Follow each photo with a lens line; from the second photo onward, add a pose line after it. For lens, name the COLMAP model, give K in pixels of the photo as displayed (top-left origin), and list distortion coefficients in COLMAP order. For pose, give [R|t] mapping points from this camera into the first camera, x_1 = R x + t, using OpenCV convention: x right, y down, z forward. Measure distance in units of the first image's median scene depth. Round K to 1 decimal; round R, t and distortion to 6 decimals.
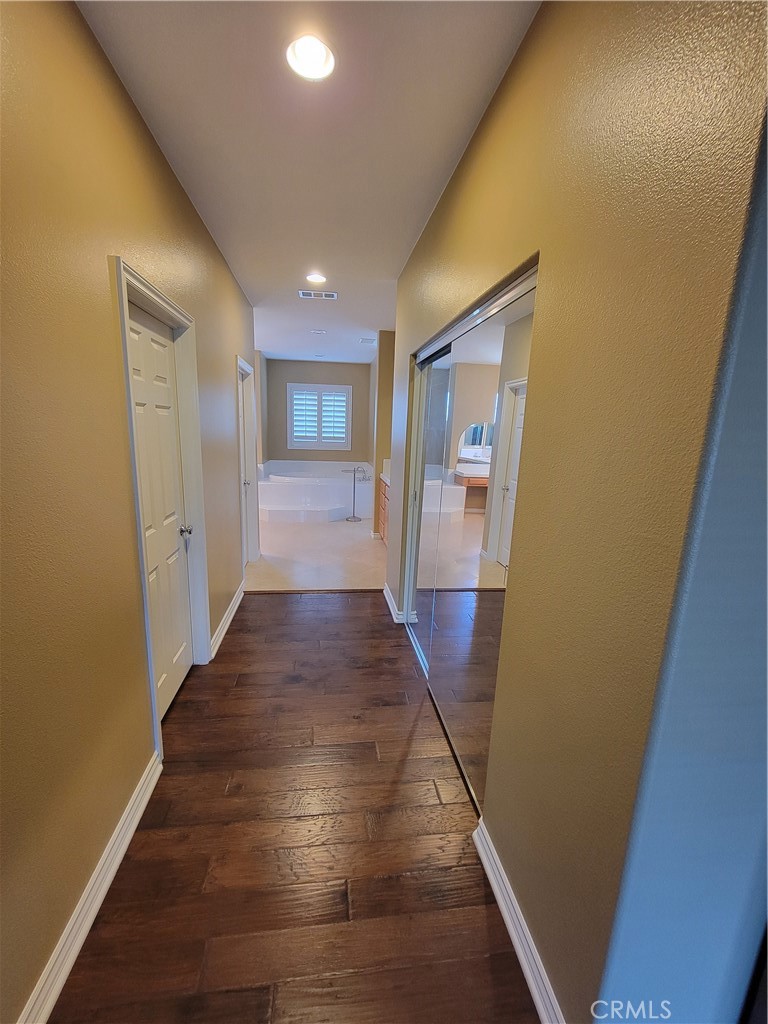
lens RADIAL K [[417.5, 0, 380.0], [0, 417.5, 510.8], [0, 0, 1]] dist [-0.001026, 0.000156]
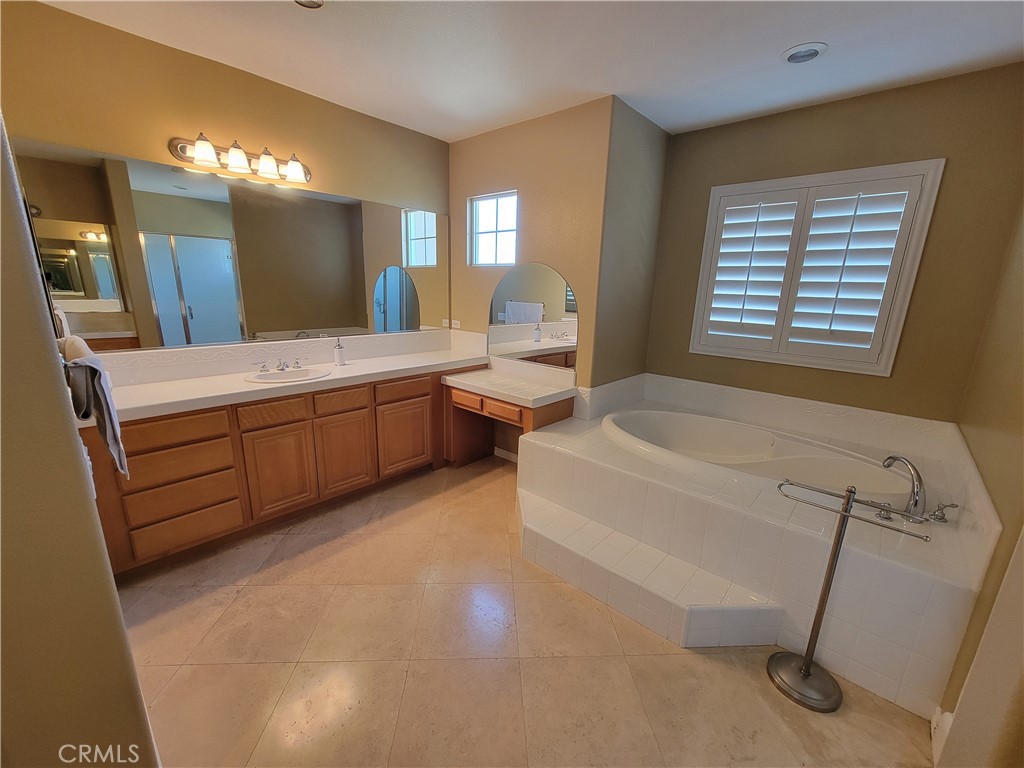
lens RADIAL K [[417.5, 0, 516.6], [0, 417.5, 389.7], [0, 0, 1]] dist [-0.001026, 0.000156]
pose [[0.640782, 0.174420, -0.747647, -0.013443], [-0.162915, 0.982564, 0.089595, -0.121564], [0.750238, 0.064392, 0.658024, 0.601837]]
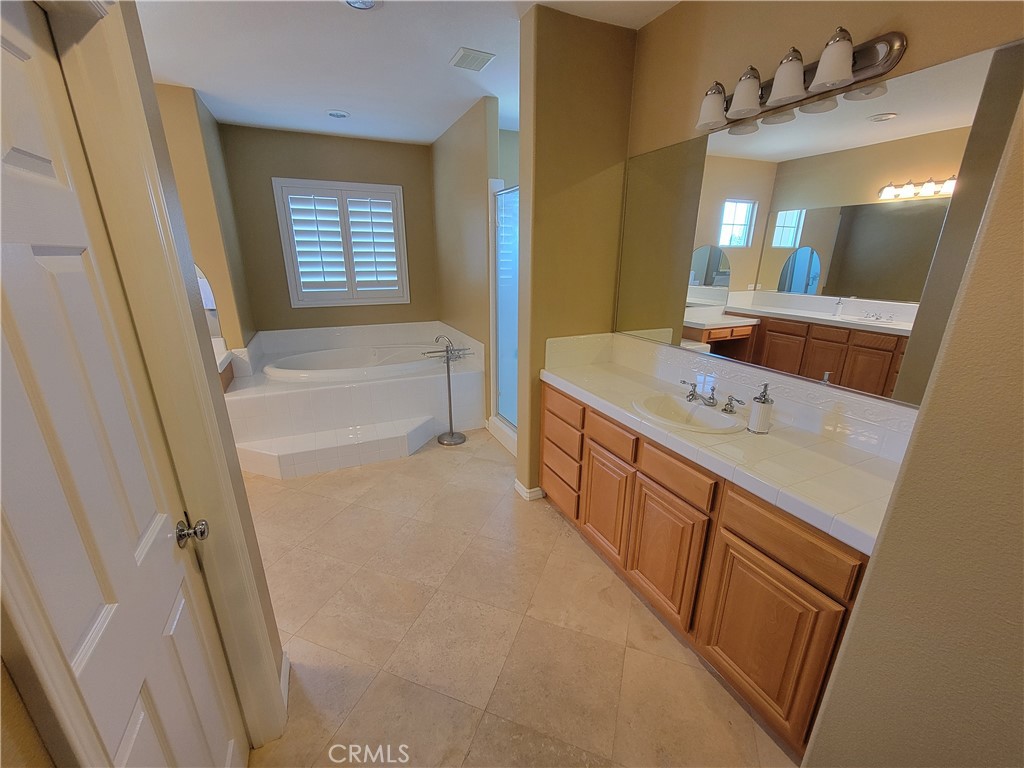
lens RADIAL K [[417.5, 0, 514.0], [0, 417.5, 390.0], [0, 0, 1]] dist [-0.001026, 0.000156]
pose [[0.955723, -0.119170, 0.269057, -0.105784], [0.087599, 0.988094, 0.126480, -0.087996], [-0.280926, -0.097310, 0.954783, 0.399011]]
